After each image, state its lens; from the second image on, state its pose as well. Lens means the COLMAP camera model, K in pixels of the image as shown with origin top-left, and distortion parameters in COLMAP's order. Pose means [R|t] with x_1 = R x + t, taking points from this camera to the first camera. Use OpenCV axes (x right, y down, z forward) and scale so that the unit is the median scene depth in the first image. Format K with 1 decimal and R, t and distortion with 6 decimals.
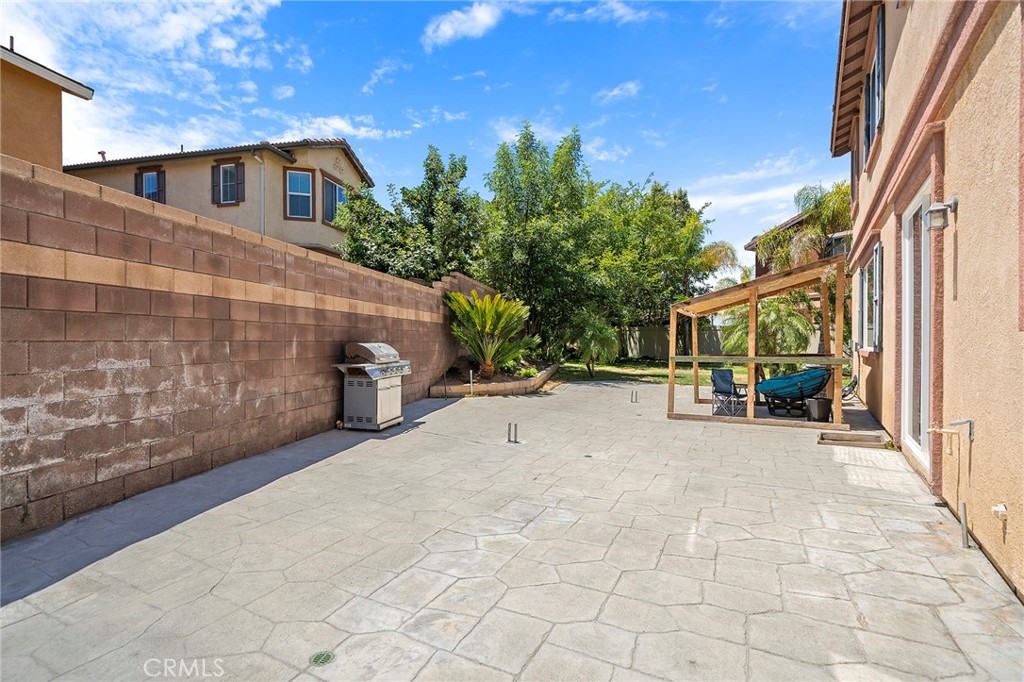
lens RADIAL K [[472.5, 0, 512.5], [0, 472.5, 340.9], [0, 0, 1]] dist [0.002210, 0.000352]
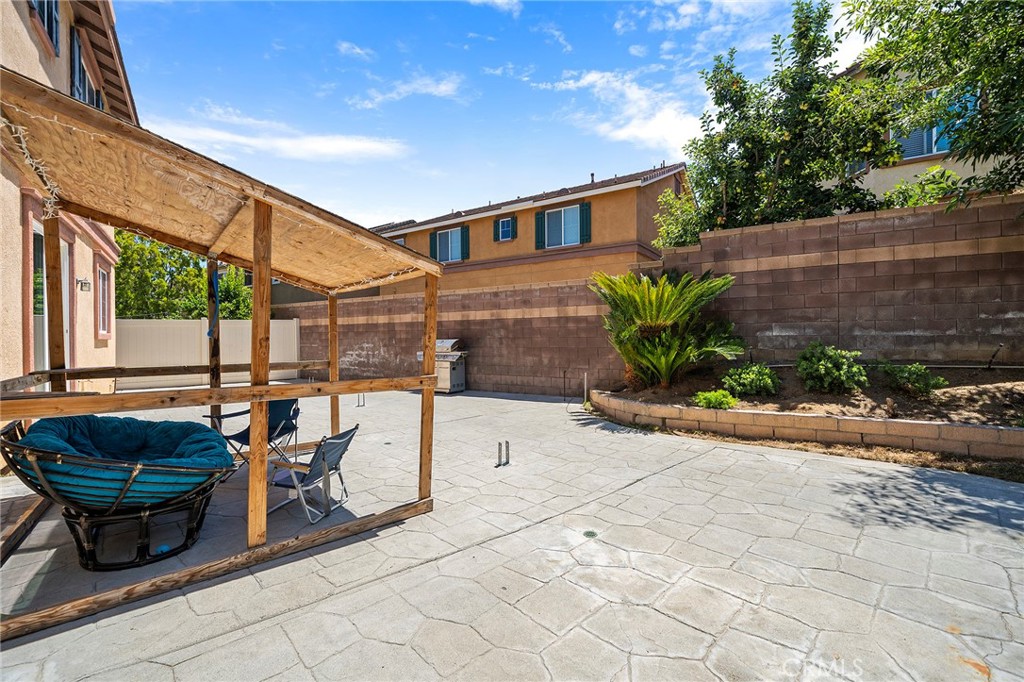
lens RADIAL K [[437.4, 0, 507.9], [0, 437.4, 338.5], [0, 0, 1]] dist [-0.000353, 0.000172]
pose [[-0.379584, 0.006187, -0.925137, 1.760498], [0.008688, 0.999957, 0.003122, -0.002587], [0.925117, -0.006852, -0.379621, 3.107563]]
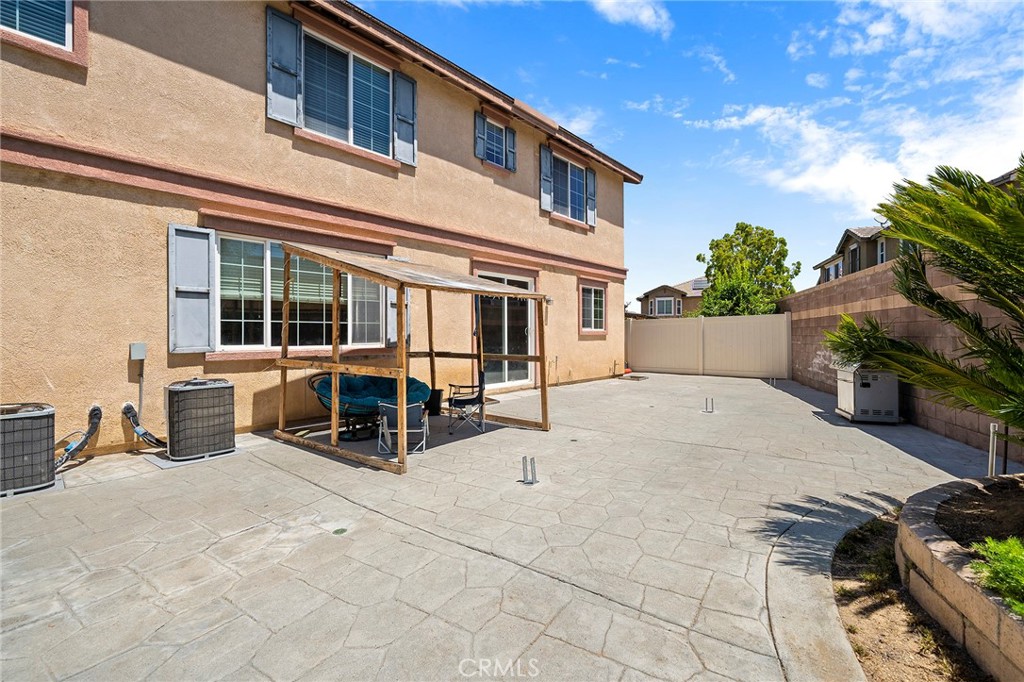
lens RADIAL K [[437.4, 0, 507.2], [0, 437.4, 336.5], [0, 0, 1]] dist [-0.000353, 0.000172]
pose [[-0.983073, 0.003838, 0.183172, 0.532691], [0.004587, 0.999983, 0.003665, -0.013406], [-0.183155, 0.004443, -0.983074, 3.683586]]
